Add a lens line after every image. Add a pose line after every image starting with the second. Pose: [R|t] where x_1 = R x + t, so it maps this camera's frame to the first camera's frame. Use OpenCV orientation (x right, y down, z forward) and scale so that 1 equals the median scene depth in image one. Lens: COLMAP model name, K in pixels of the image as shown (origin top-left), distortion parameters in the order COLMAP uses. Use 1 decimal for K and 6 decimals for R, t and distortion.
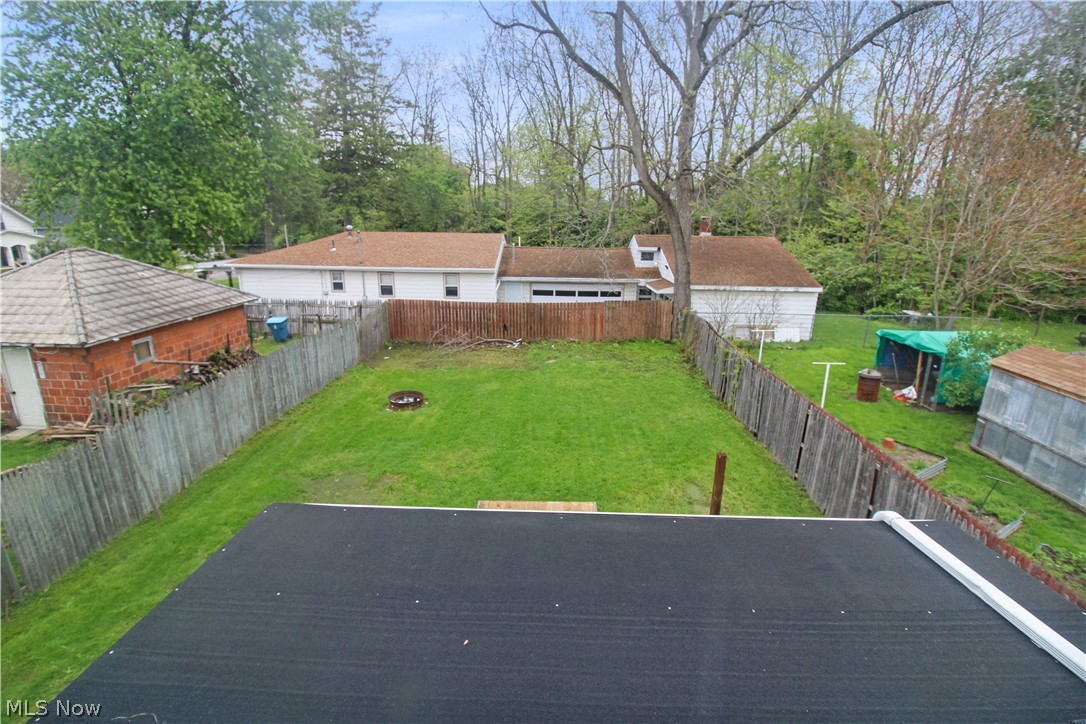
lens RADIAL K [[524.1, 0, 561.3], [0, 524.1, 363.3], [0, 0, 1]] dist [-0.000847, -0.017328]
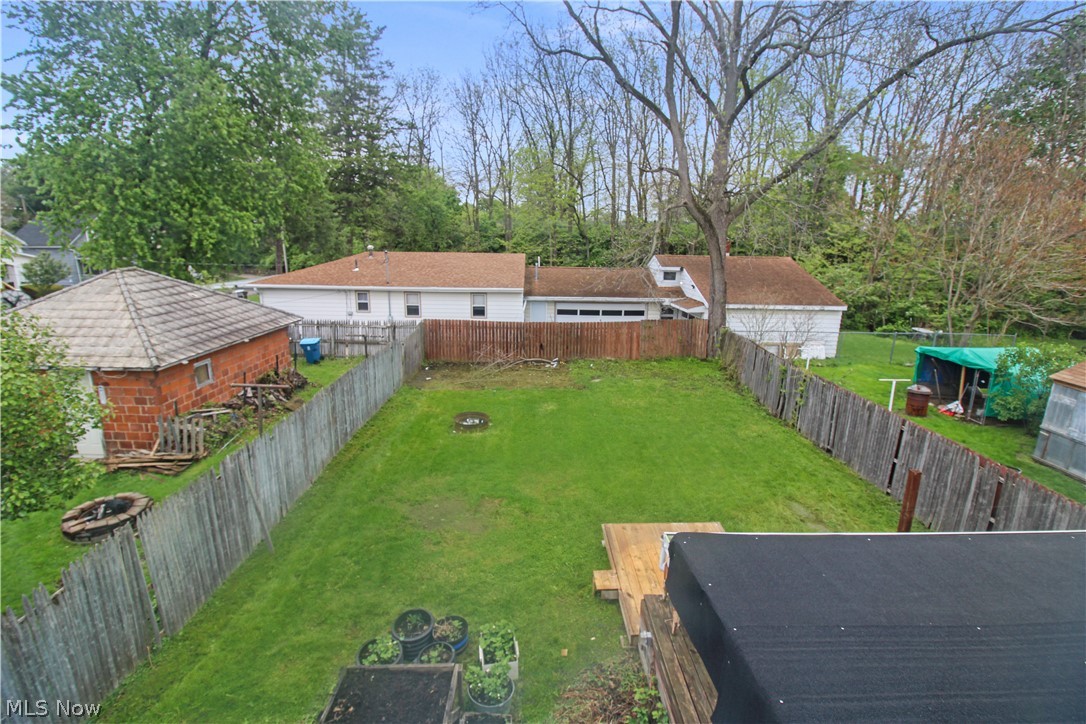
lens RADIAL K [[522.0, 0, 541.9], [0, 522.0, 361.7], [0, 0, 1]] dist [-0.000230, -0.022198]
pose [[0.998995, -0.008303, 0.044036, -0.154959], [0.009965, 0.999241, -0.037668, -0.002910], [-0.043690, 0.038069, 0.998320, 0.007864]]
